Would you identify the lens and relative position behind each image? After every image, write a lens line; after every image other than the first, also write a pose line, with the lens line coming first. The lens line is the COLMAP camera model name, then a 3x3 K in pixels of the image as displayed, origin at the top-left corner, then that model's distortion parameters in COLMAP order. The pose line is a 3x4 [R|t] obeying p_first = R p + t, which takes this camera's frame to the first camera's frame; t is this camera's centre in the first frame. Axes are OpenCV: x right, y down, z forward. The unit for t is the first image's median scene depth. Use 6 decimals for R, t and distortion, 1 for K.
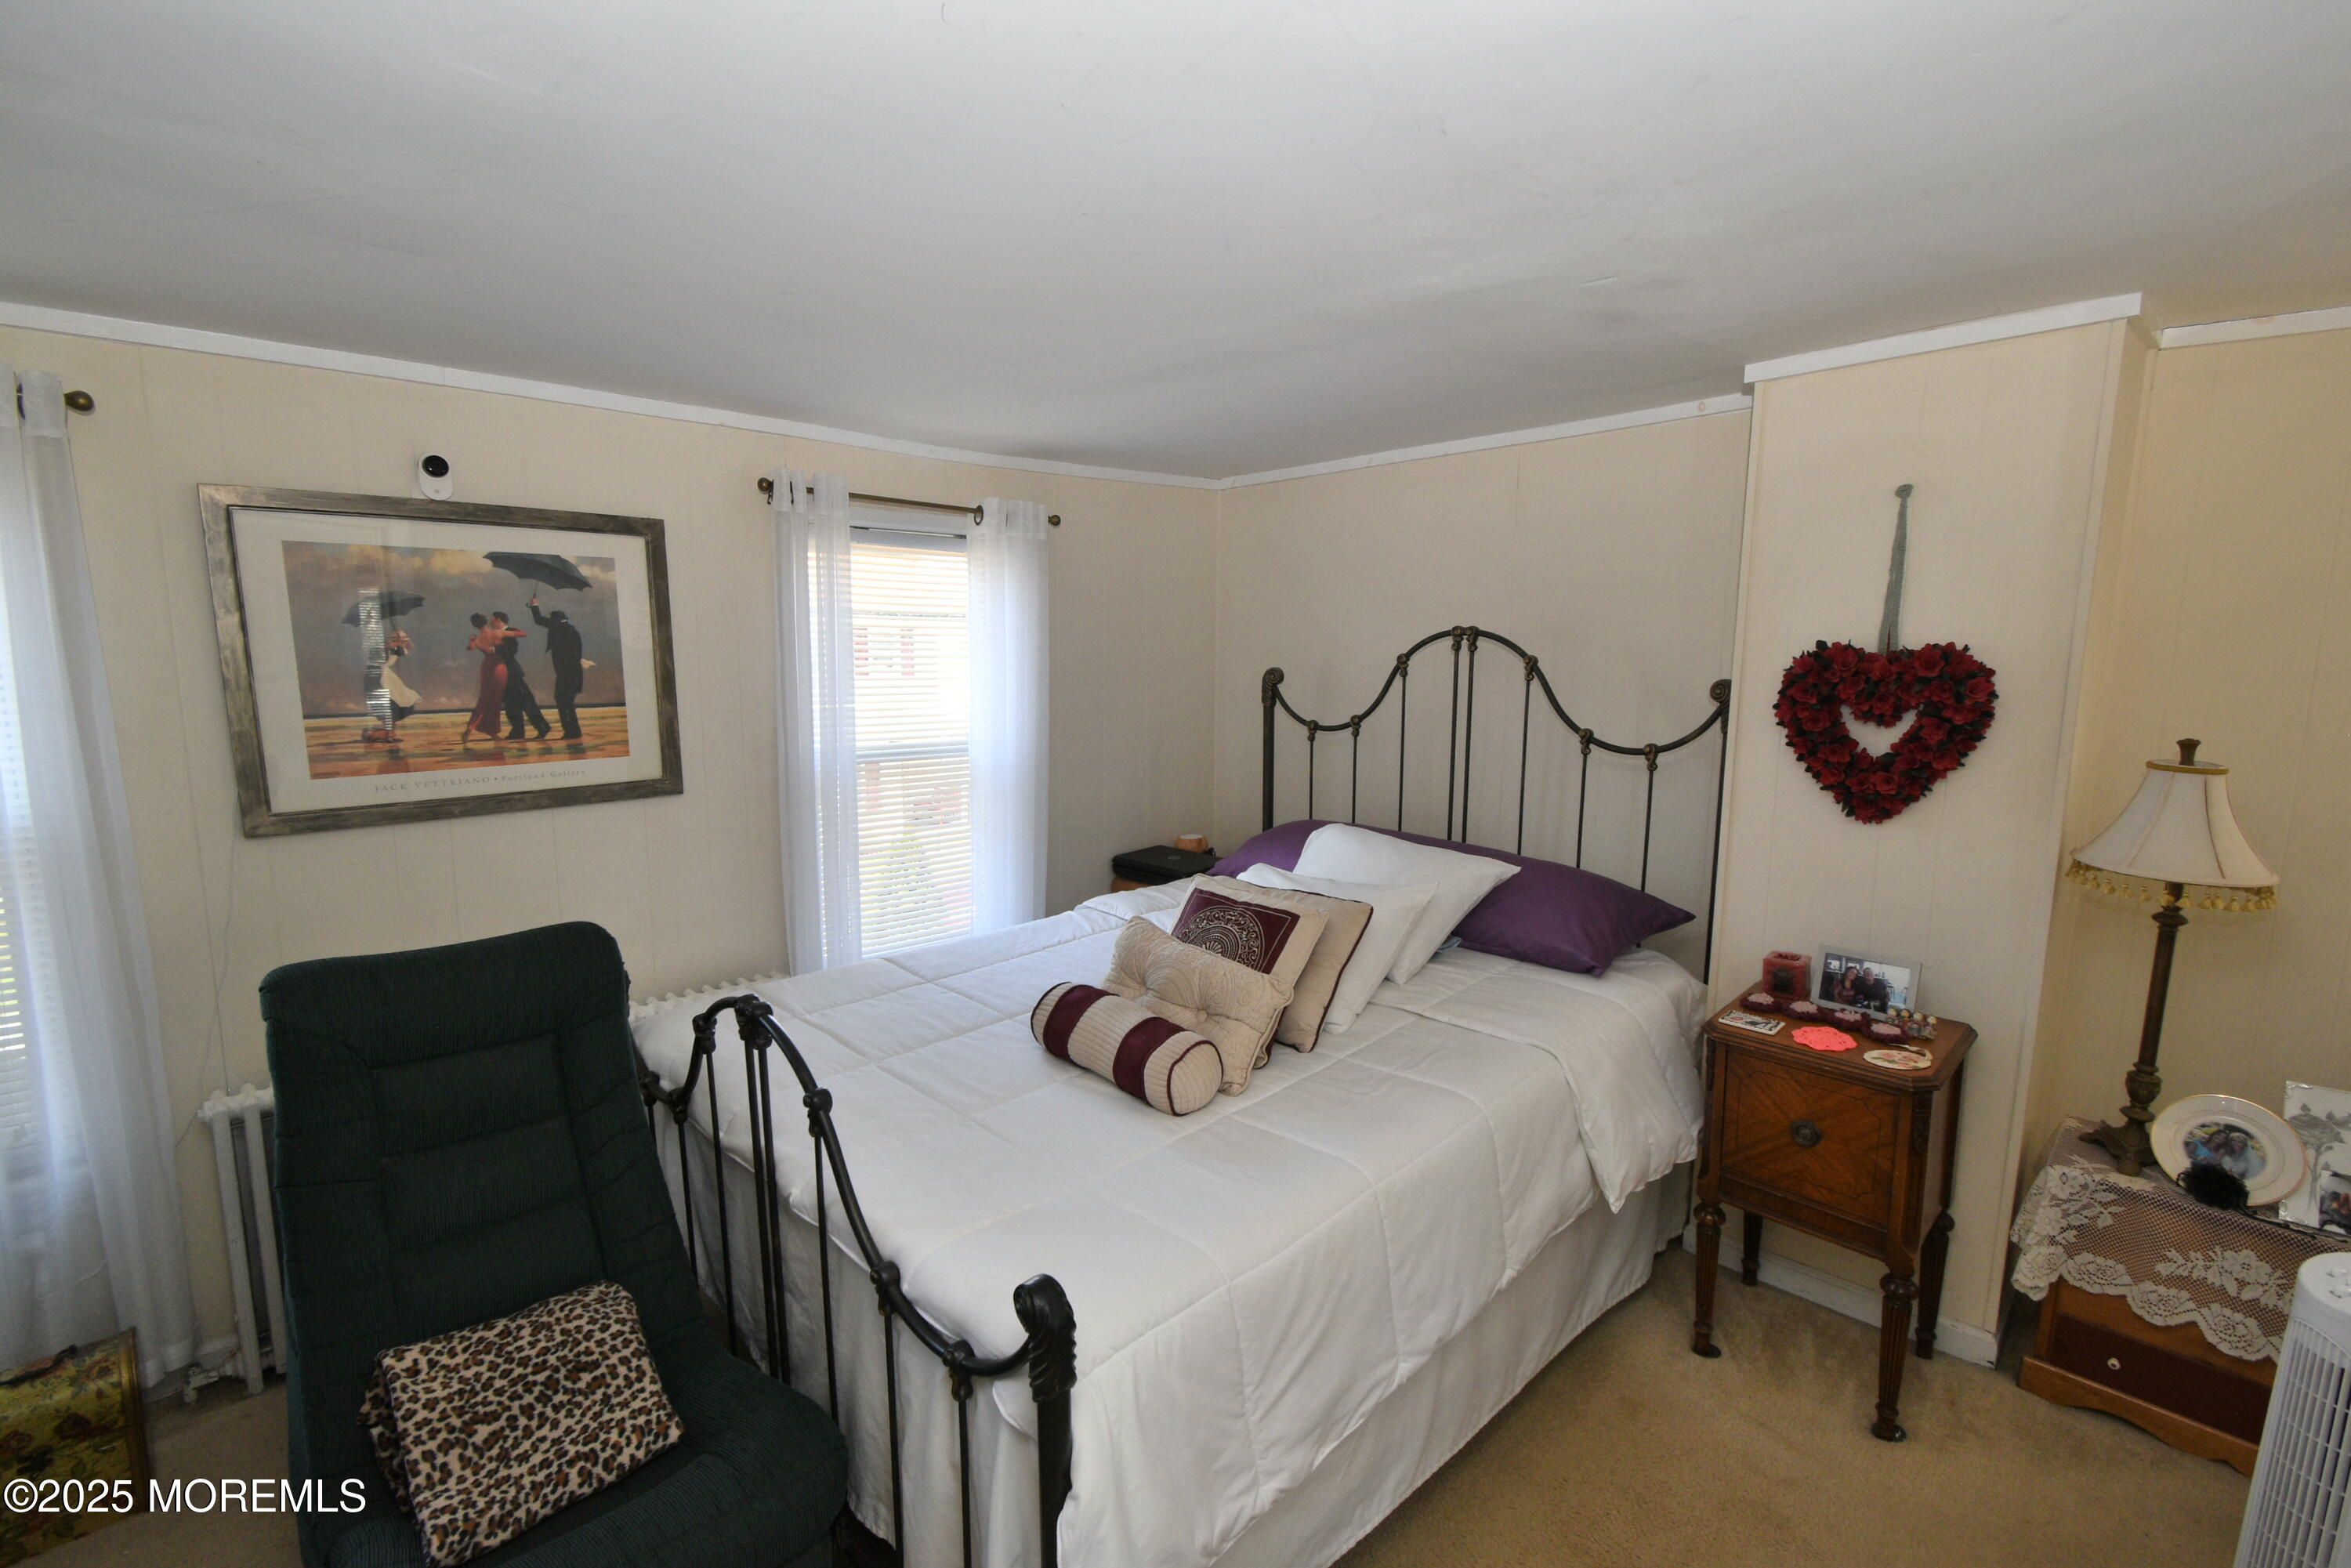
lens RADIAL K [[1043.1, 0, 1193.4], [0, 1043.1, 784.9], [0, 0, 1]] dist [0.004330, -0.000713]
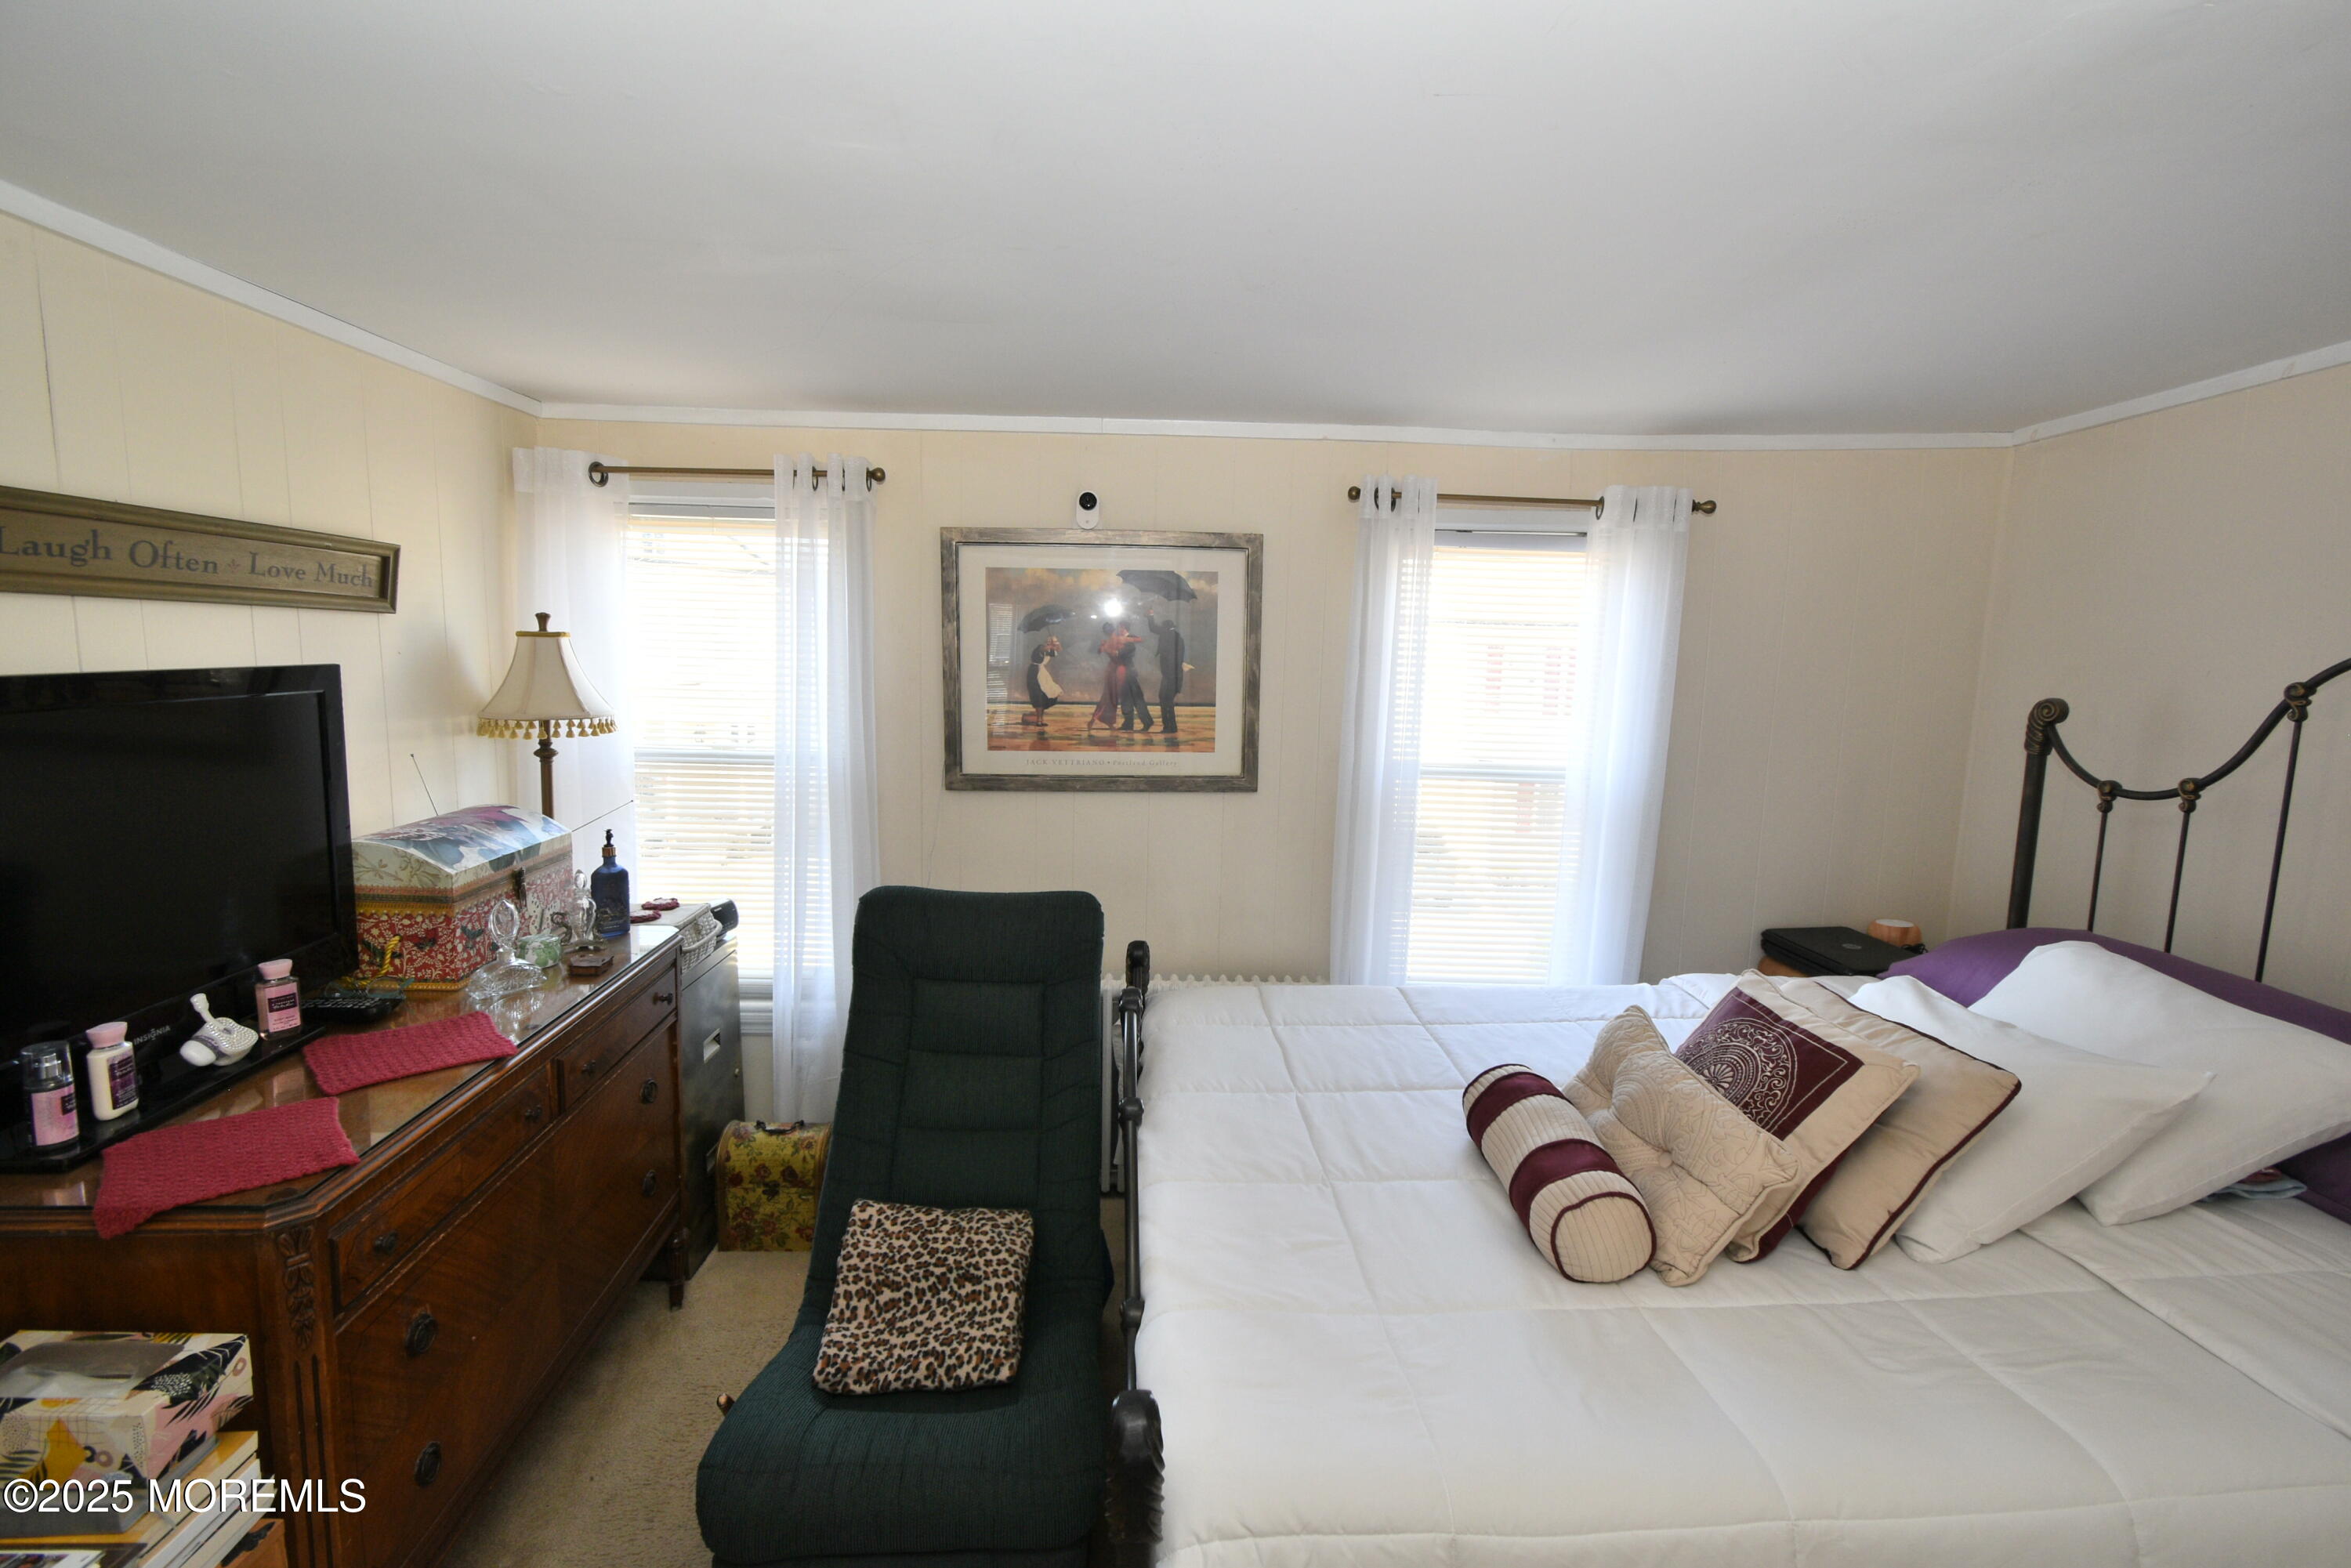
lens RADIAL K [[1043.1, 0, 1172.1], [0, 1043.1, 791.6], [0, 0, 1]] dist [0.004330, -0.000713]
pose [[0.735315, 0.100412, -0.670246, 0.197050], [-0.108373, 0.993658, 0.029969, -0.017808], [0.669005, 0.050600, 0.741534, 0.192755]]
